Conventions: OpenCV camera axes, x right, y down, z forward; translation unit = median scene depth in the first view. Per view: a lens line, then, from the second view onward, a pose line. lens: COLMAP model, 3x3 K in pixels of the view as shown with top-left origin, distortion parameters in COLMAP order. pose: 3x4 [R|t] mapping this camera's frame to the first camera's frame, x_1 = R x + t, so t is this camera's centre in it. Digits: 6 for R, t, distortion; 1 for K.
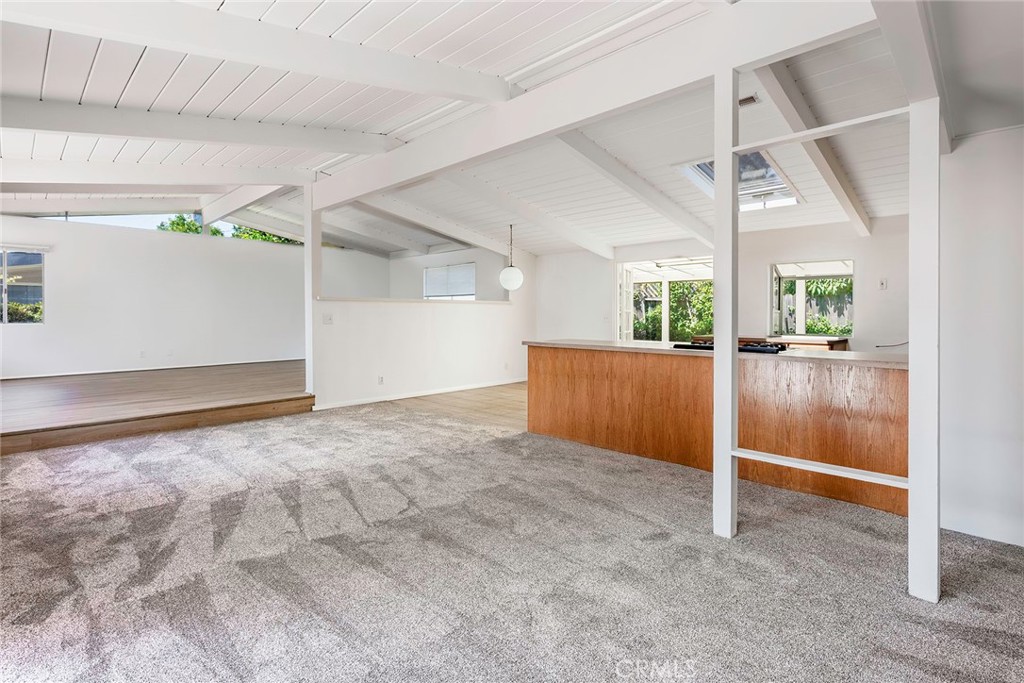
lens RADIAL K [[513.3, 0, 496.8], [0, 513.3, 322.6], [0, 0, 1]] dist [0.002236, -0.000529]
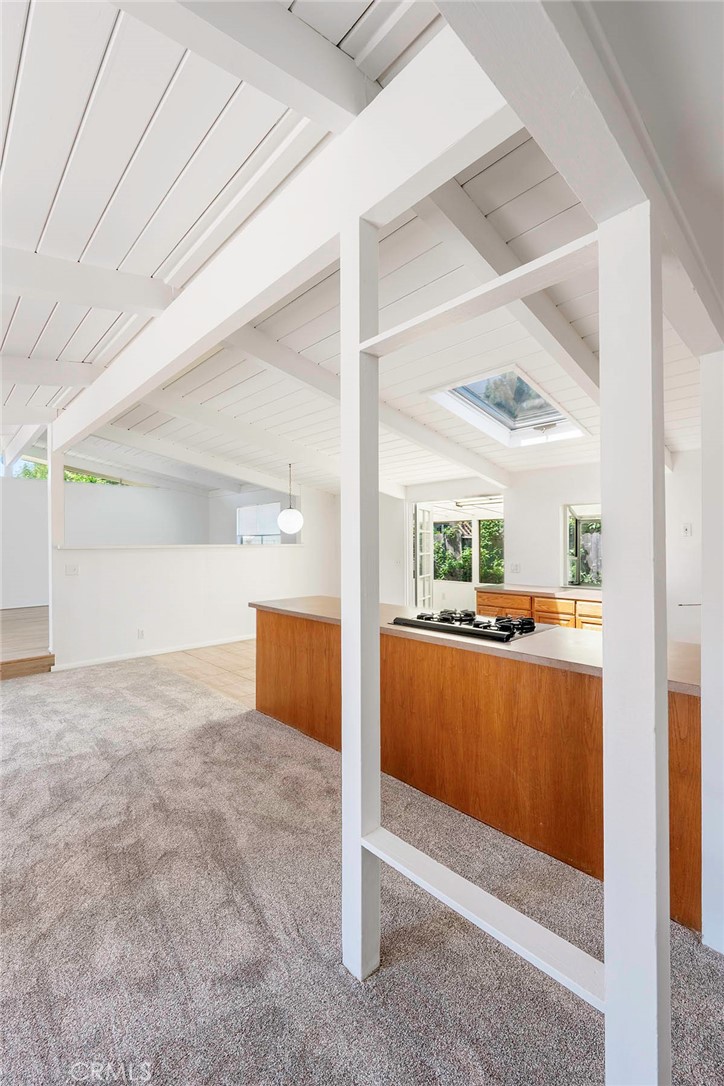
lens RADIAL K [[468.4, 0, 352.2], [0, 468.4, 544.6], [0, 0, 1]] dist [-0.003979, 0.000176]
pose [[0.999397, -0.005544, -0.034288, 0.217061], [0.005144, 0.999918, -0.011767, -0.042966], [0.034350, 0.011584, 0.999343, 0.204440]]
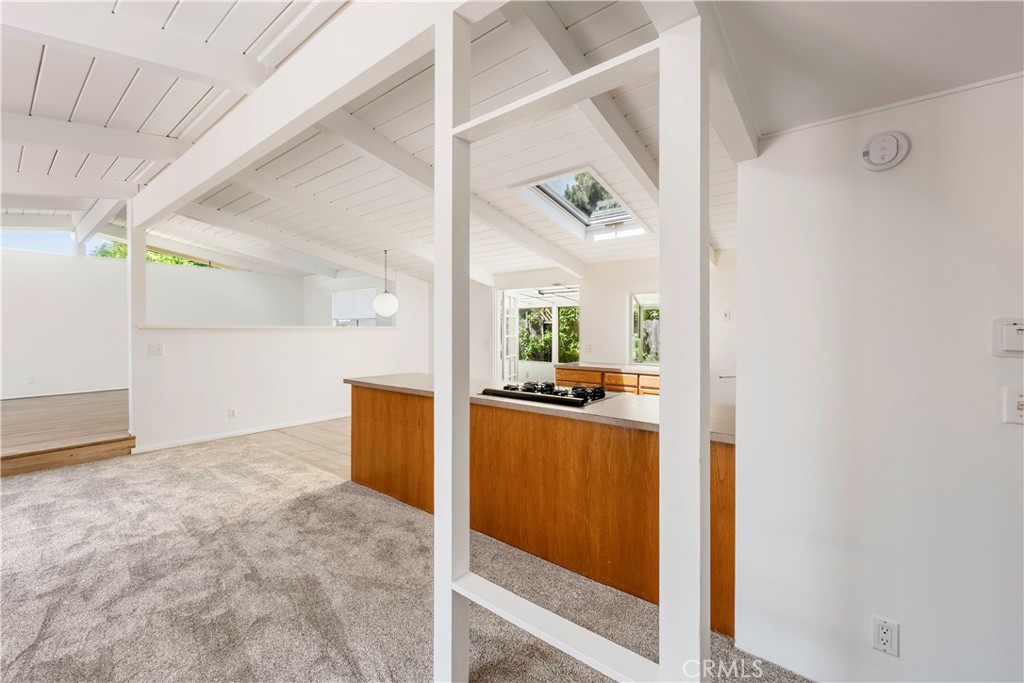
lens RADIAL K [[426.9, 0, 512.3], [0, 426.9, 334.5], [0, 0, 1]] dist [-0.000880, 0.000056]
pose [[0.992463, -0.000393, 0.122541, 0.216919], [0.000897, 0.999991, -0.004060, -0.032471], [-0.122539, 0.004139, 0.992455, 0.204041]]
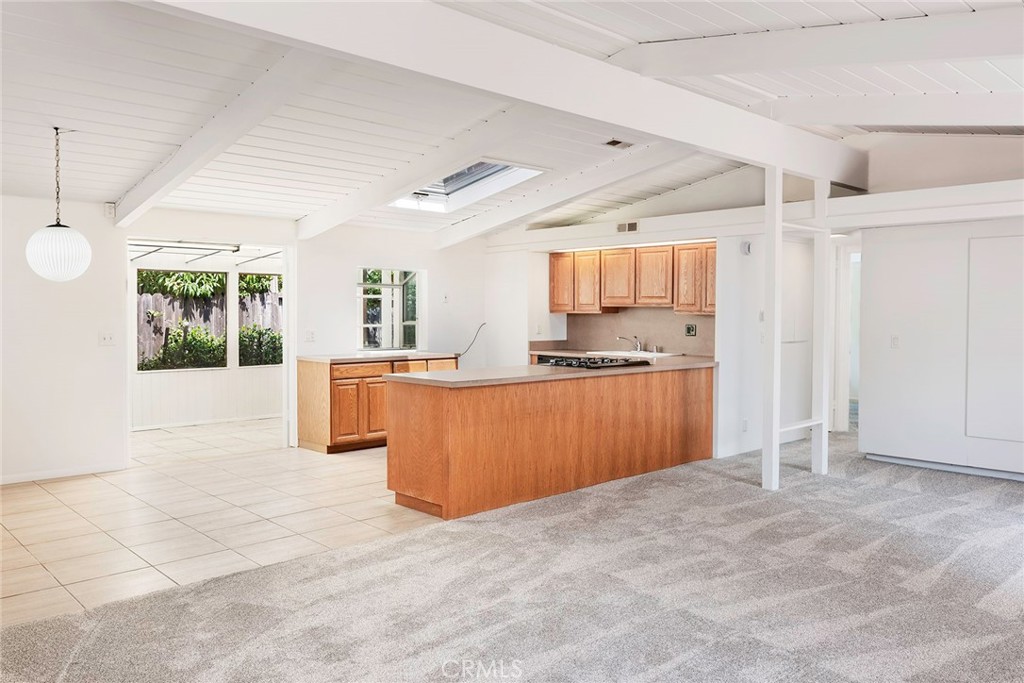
lens RADIAL K [[784.3, 0, 534.6], [0, 784.3, 337.5], [0, 0, 1]] dist [0.037475, -0.020910]
pose [[-0.003343, -0.036695, 0.999321, -0.819831], [0.009932, 0.999276, 0.036727, -0.047842], [-0.999945, 0.010048, -0.002976, 0.786809]]
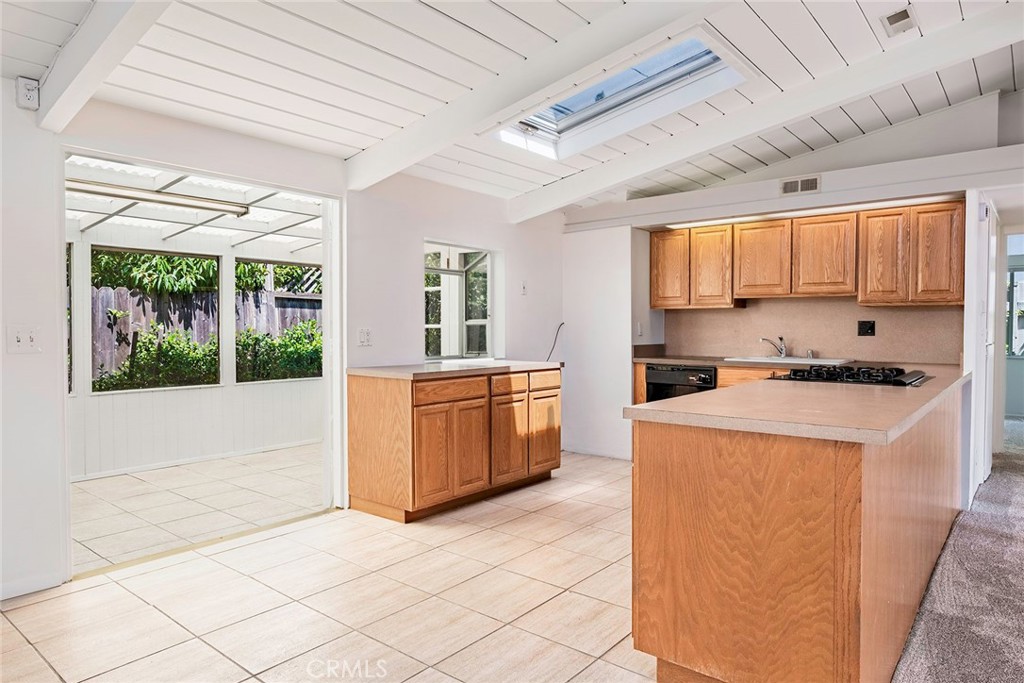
lens RADIAL K [[643.1, 0, 512.7], [0, 643.1, 344.5], [0, 0, 1]] dist [-0.007981, -0.002328]
pose [[-0.106339, -0.028210, 0.993930, -0.223179], [0.015165, 0.999435, 0.029989, -0.017117], [-0.994214, 0.018262, -0.105851, 1.070746]]
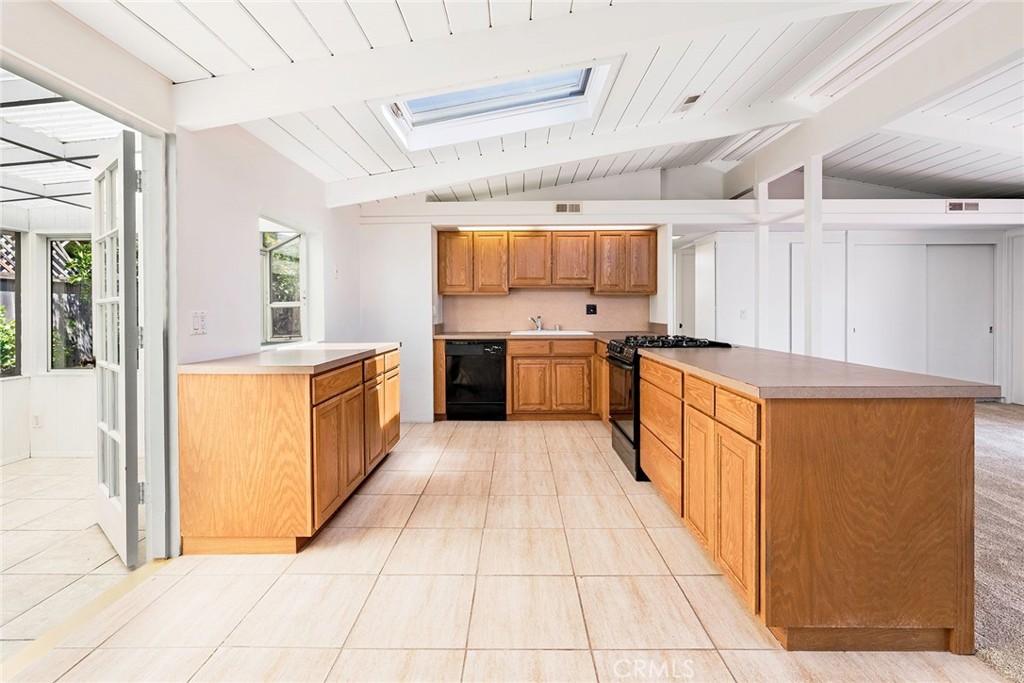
lens RADIAL K [[441.6, 0, 521.6], [0, 441.6, 314.8], [0, 0, 1]] dist [-0.003979, 0.000176]
pose [[-0.715587, -0.005869, 0.698499, 0.060900], [0.013980, 0.999644, 0.022721, -0.017322], [-0.698384, 0.026023, -0.715250, 1.243021]]
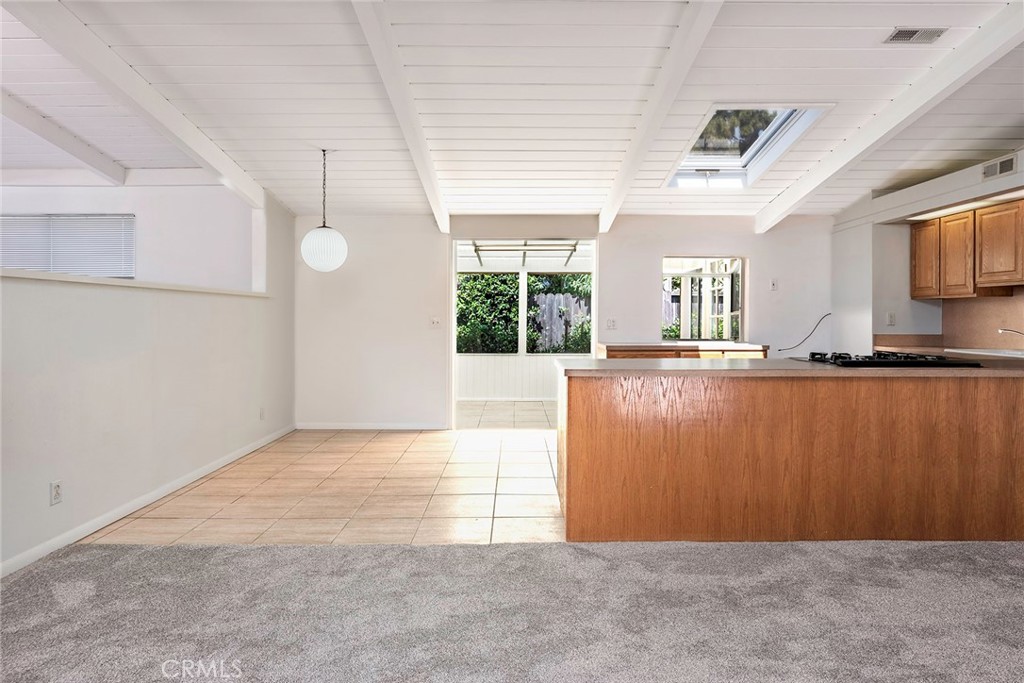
lens RADIAL K [[602.7, 0, 526.1], [0, 602.7, 318.6], [0, 0, 1]] dist [0.004829, 0.000911]
pose [[0.690419, -0.002957, 0.723404, -0.362804], [0.011228, 0.999915, -0.006629, -0.009438], [-0.723323, 0.012699, 0.690393, 0.531113]]
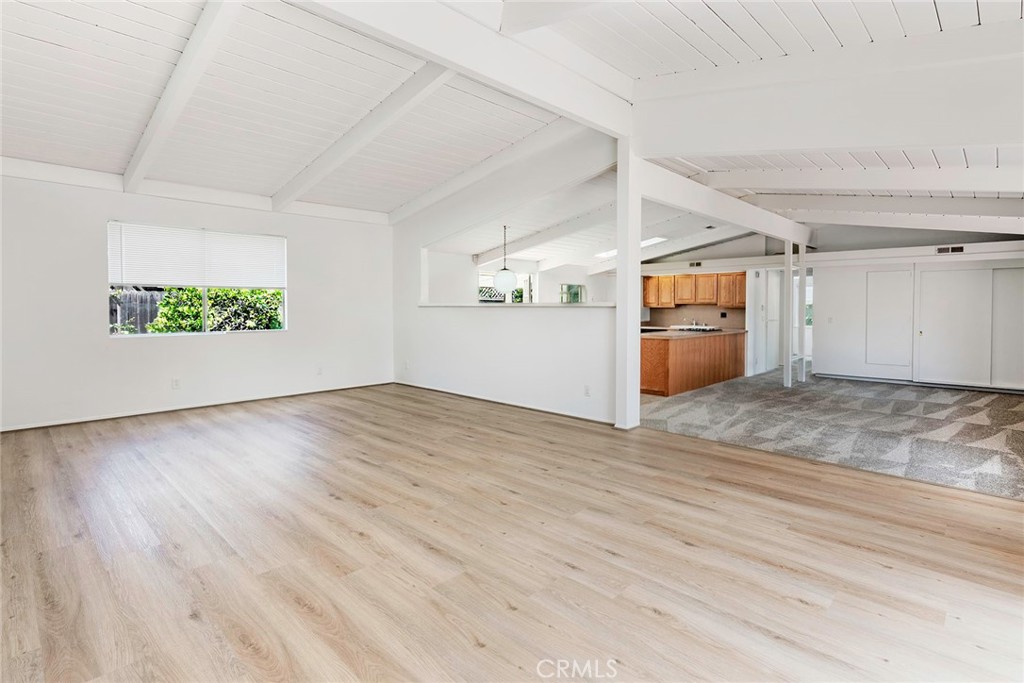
lens RADIAL K [[521.9, 0, 517.2], [0, 521.9, 313.4], [0, 0, 1]] dist [-0.011816, 0.001172]
pose [[-0.033433, -0.012748, 0.999360, -1.261525], [0.015012, 0.999799, 0.013256, -0.049761], [-0.999328, 0.015445, -0.033235, 1.309157]]
